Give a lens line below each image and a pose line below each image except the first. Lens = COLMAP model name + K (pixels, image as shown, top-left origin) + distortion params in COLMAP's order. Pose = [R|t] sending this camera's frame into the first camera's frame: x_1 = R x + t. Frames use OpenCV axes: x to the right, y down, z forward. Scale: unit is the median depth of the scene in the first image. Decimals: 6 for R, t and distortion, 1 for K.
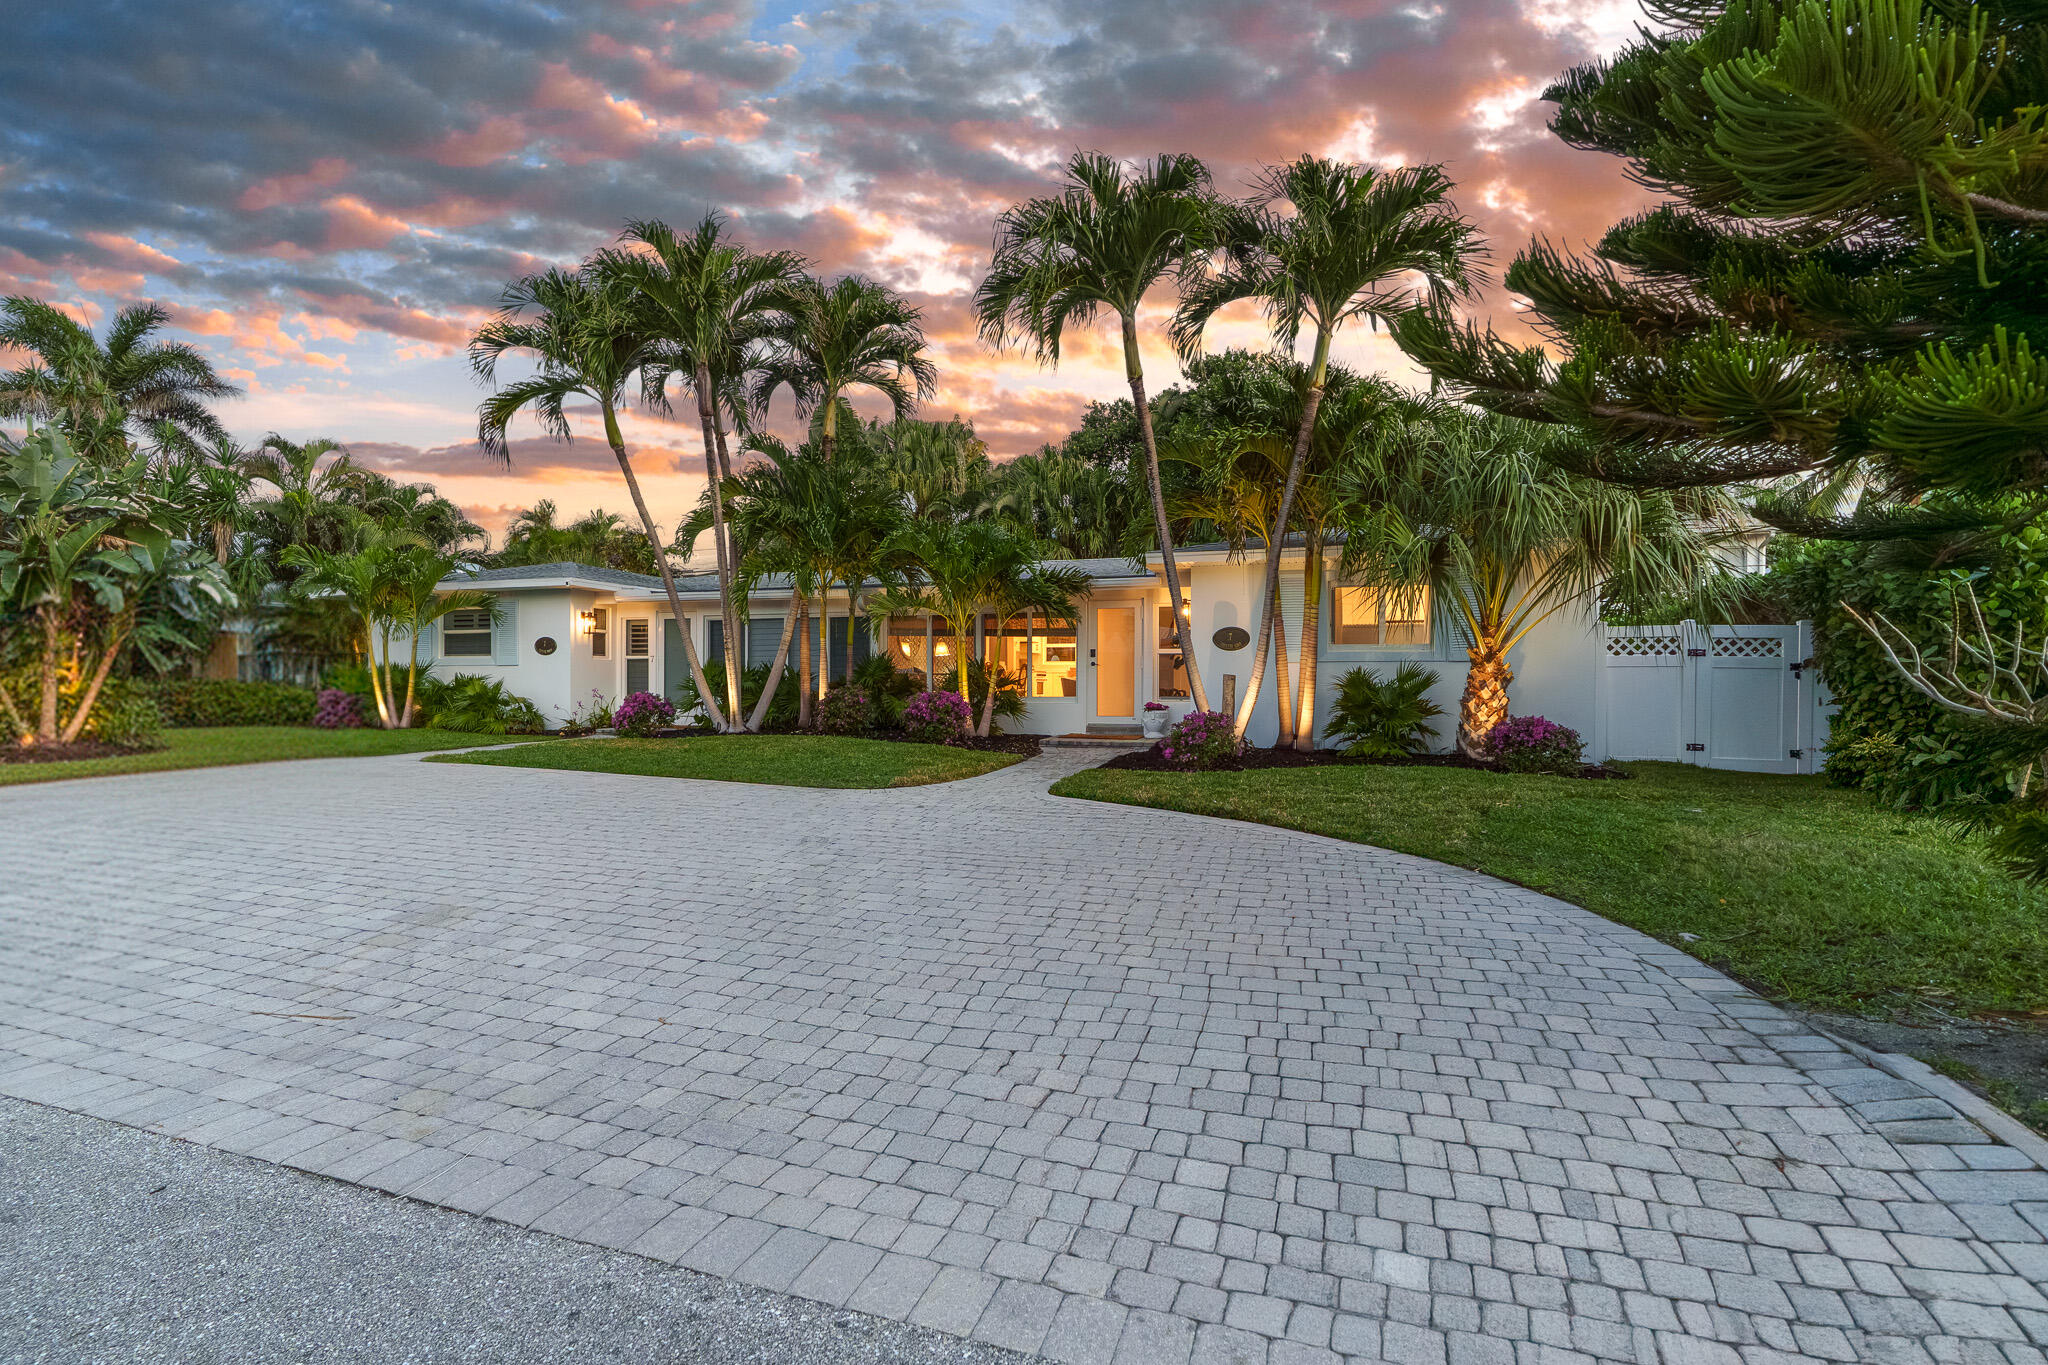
lens RADIAL K [[925.4, 0, 1019.6], [0, 925.4, 678.2], [0, 0, 1]] dist [-0.000418, 0.000599]
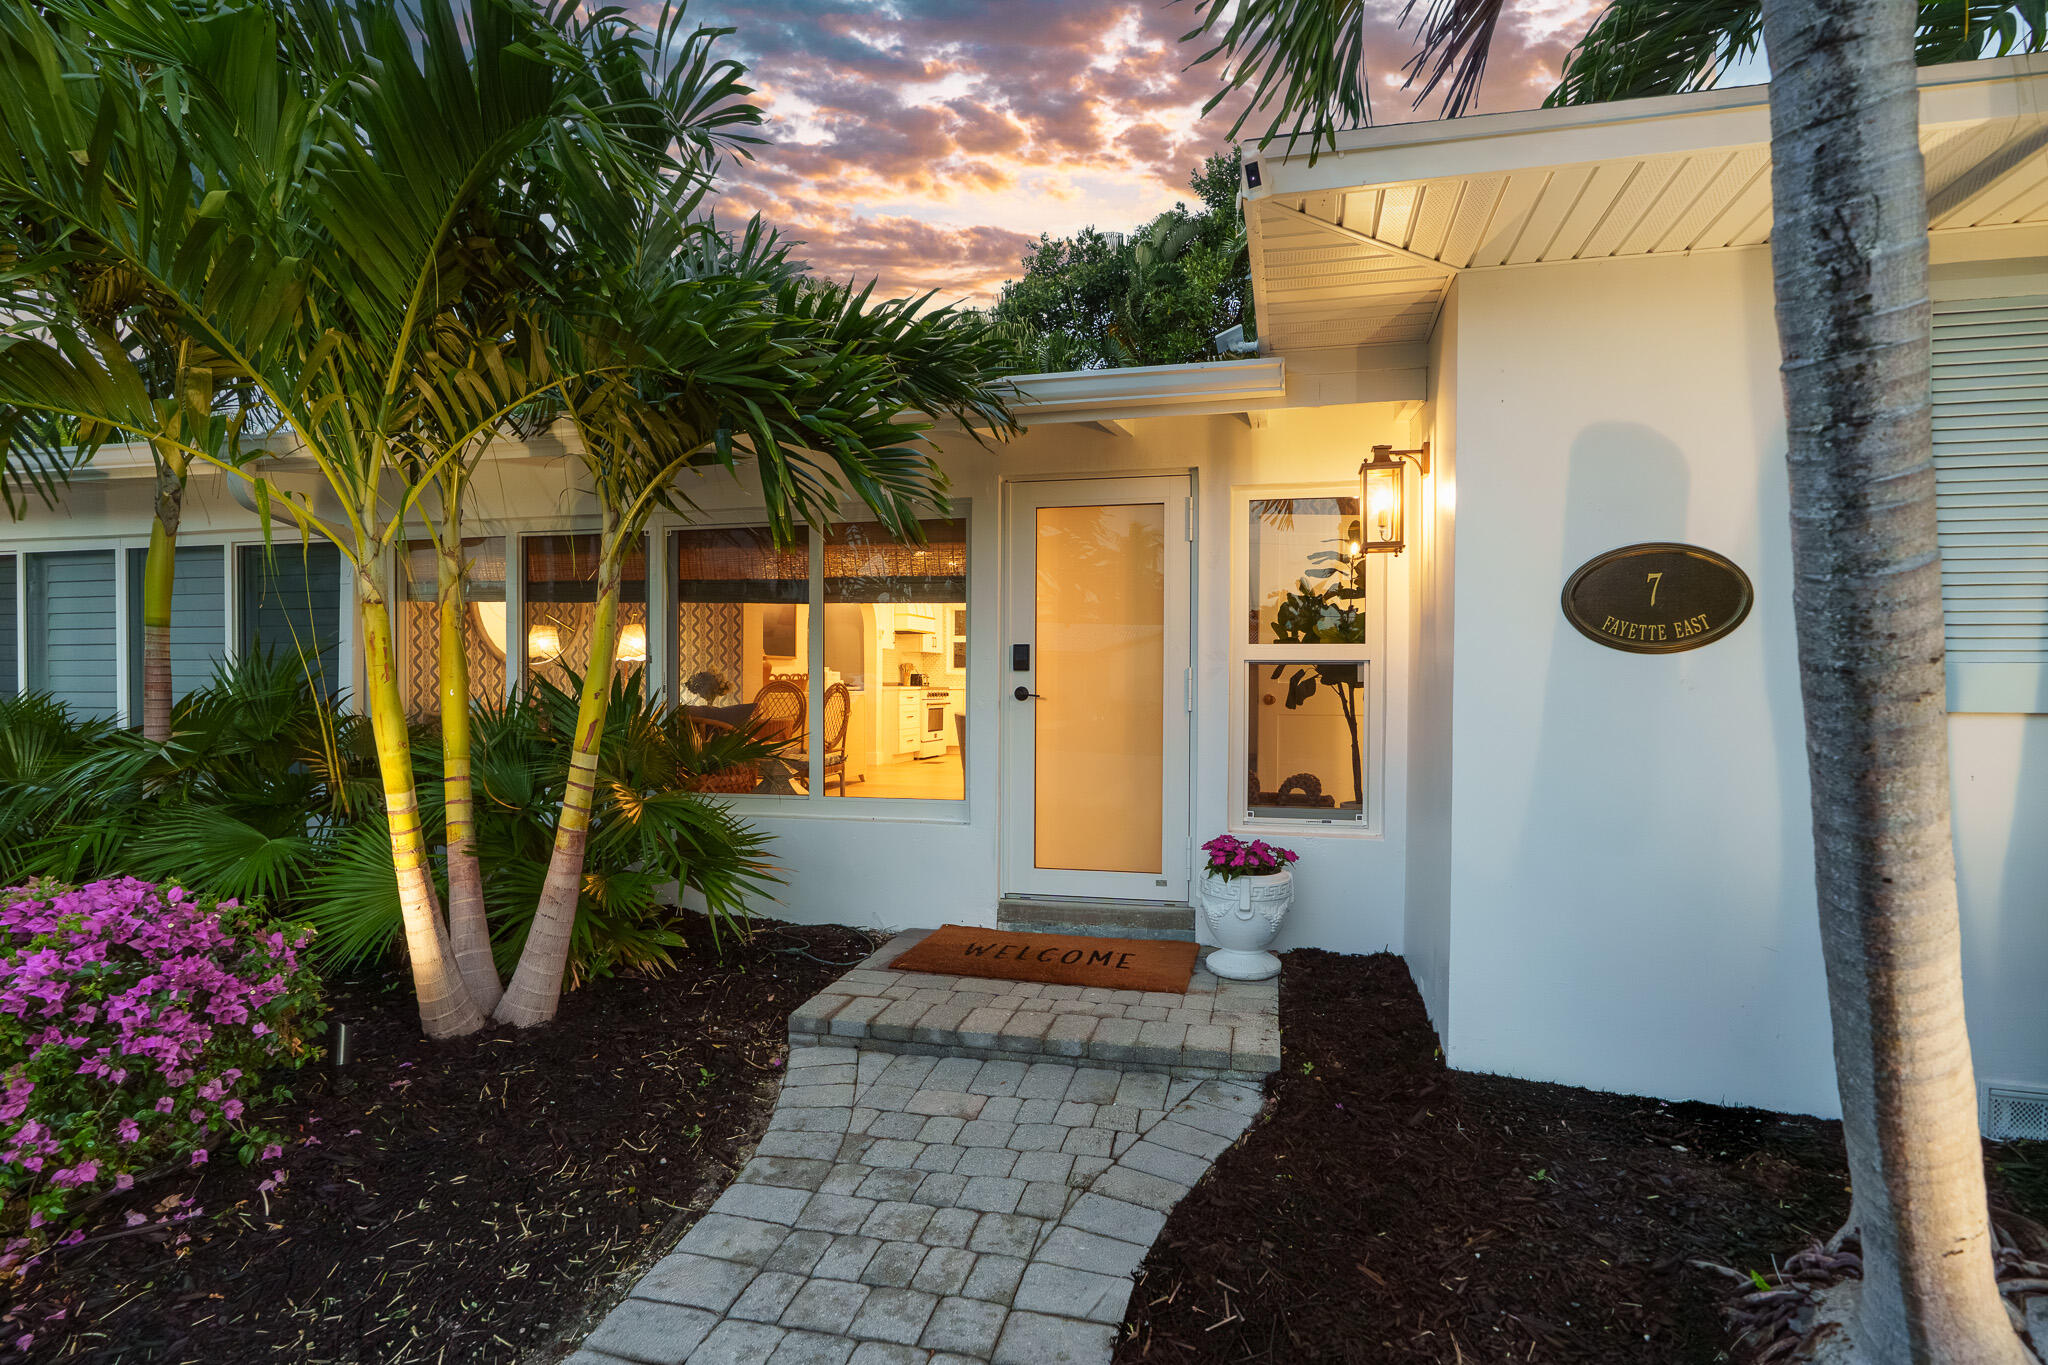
lens RADIAL K [[960.3, 0, 1062.8], [0, 960.3, 688.2], [0, 0, 1]] dist [0.002868, -0.001161]
pose [[0.995366, 0.003183, 0.096105, 0.065674], [-0.004095, 0.999948, 0.009290, -0.020985], [-0.096071, -0.009641, 0.995328, 0.724148]]
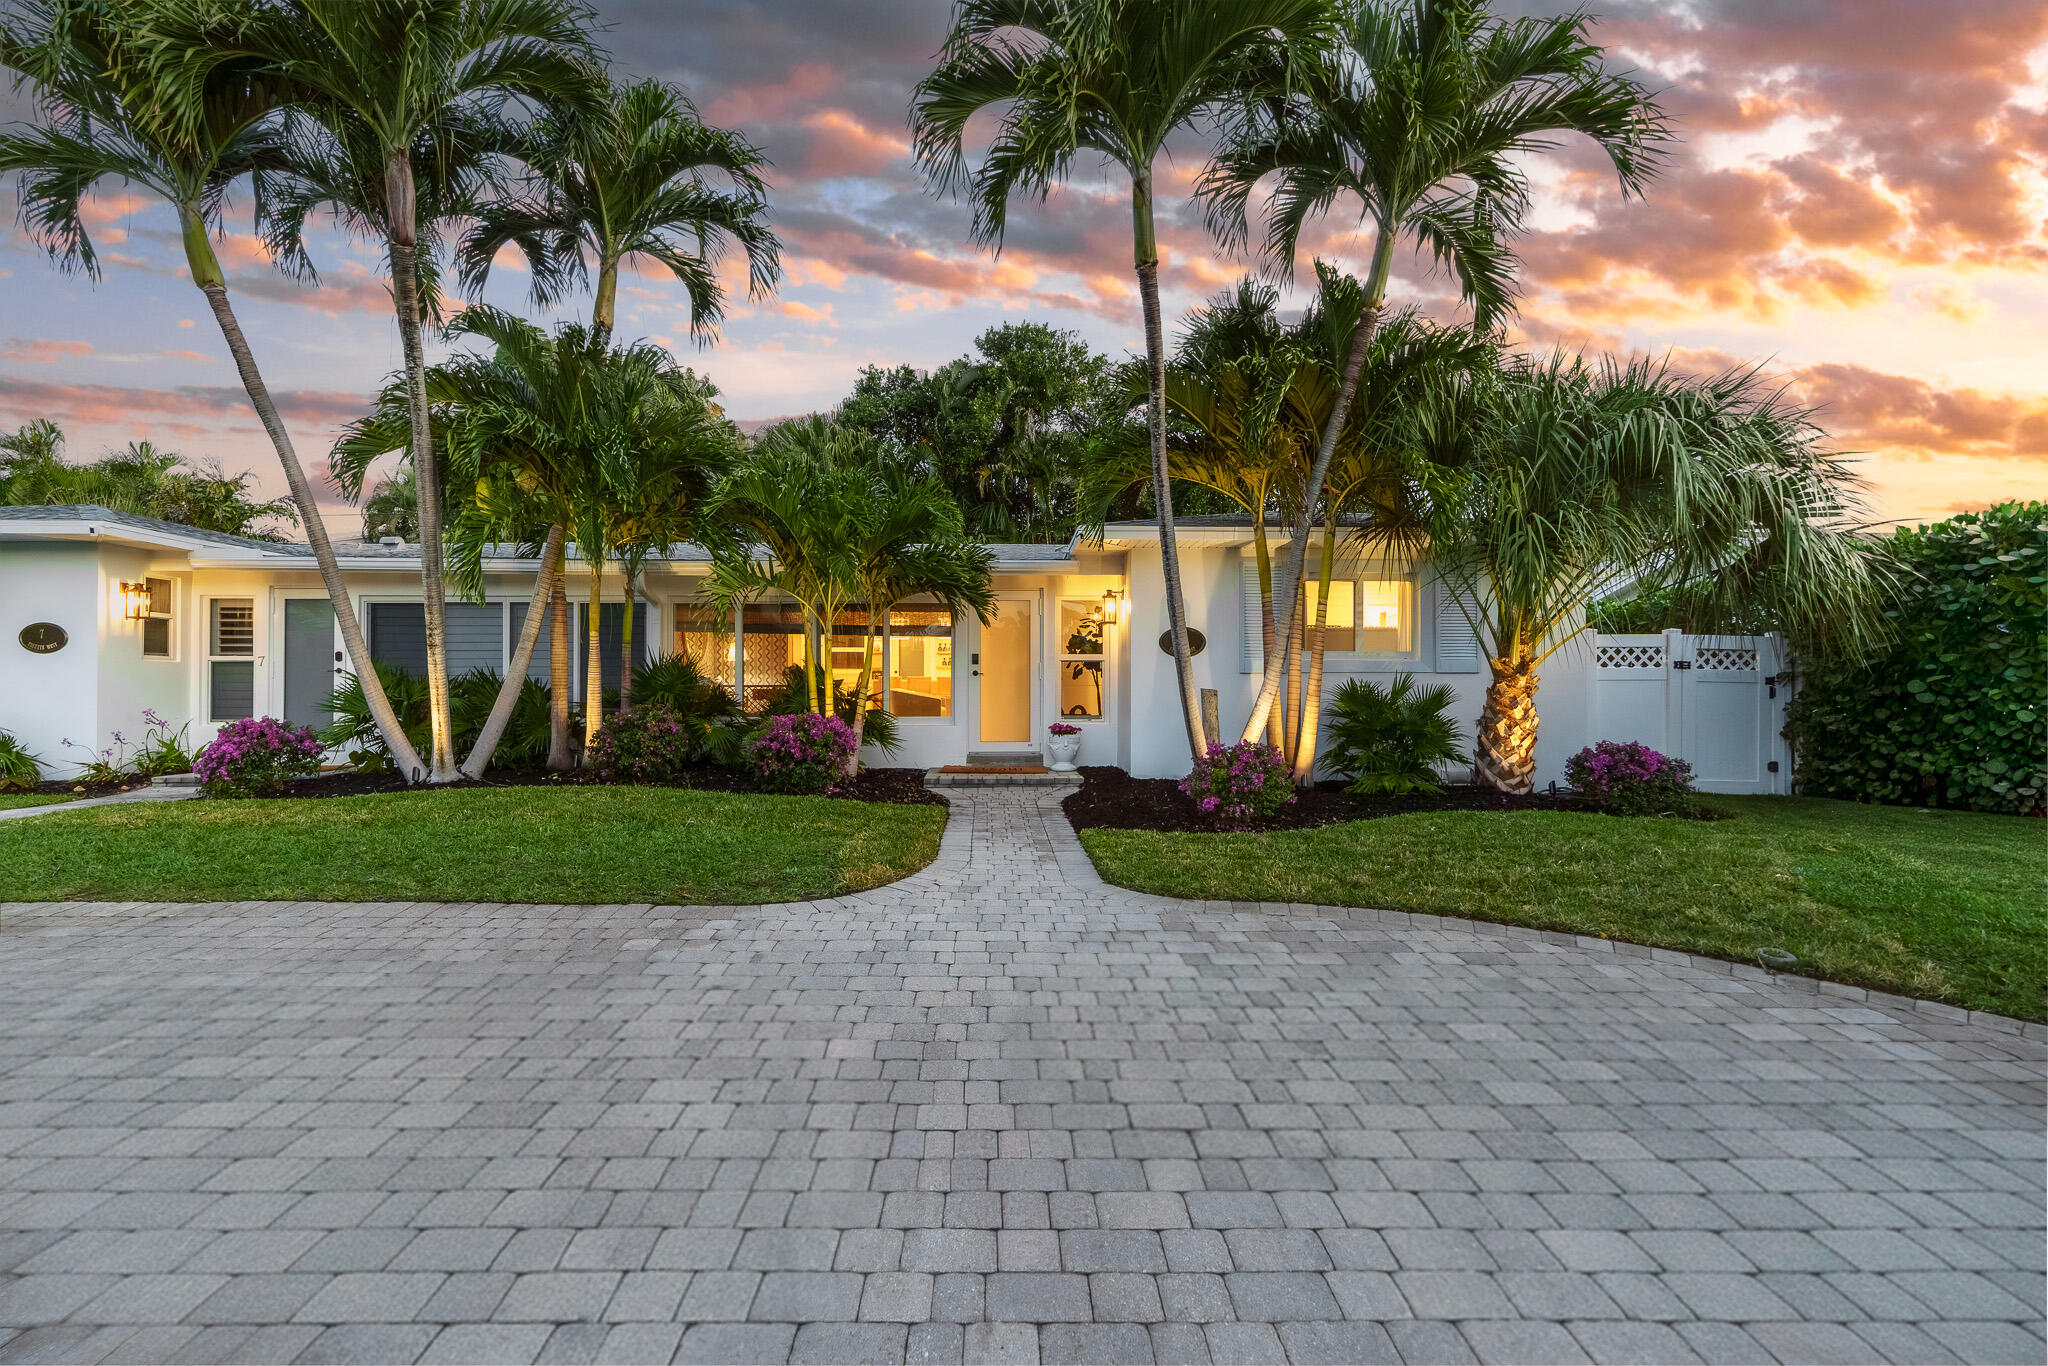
lens RADIAL K [[920.9, 0, 1017.1], [0, 920.9, 678.1], [0, 0, 1]] dist [0.001832, 0.000369]
pose [[0.942631, 0.002644, 0.333827, -0.148317], [-0.000542, 0.999979, -0.006390, -0.006763], [-0.333837, 0.005842, 0.942613, 0.286622]]
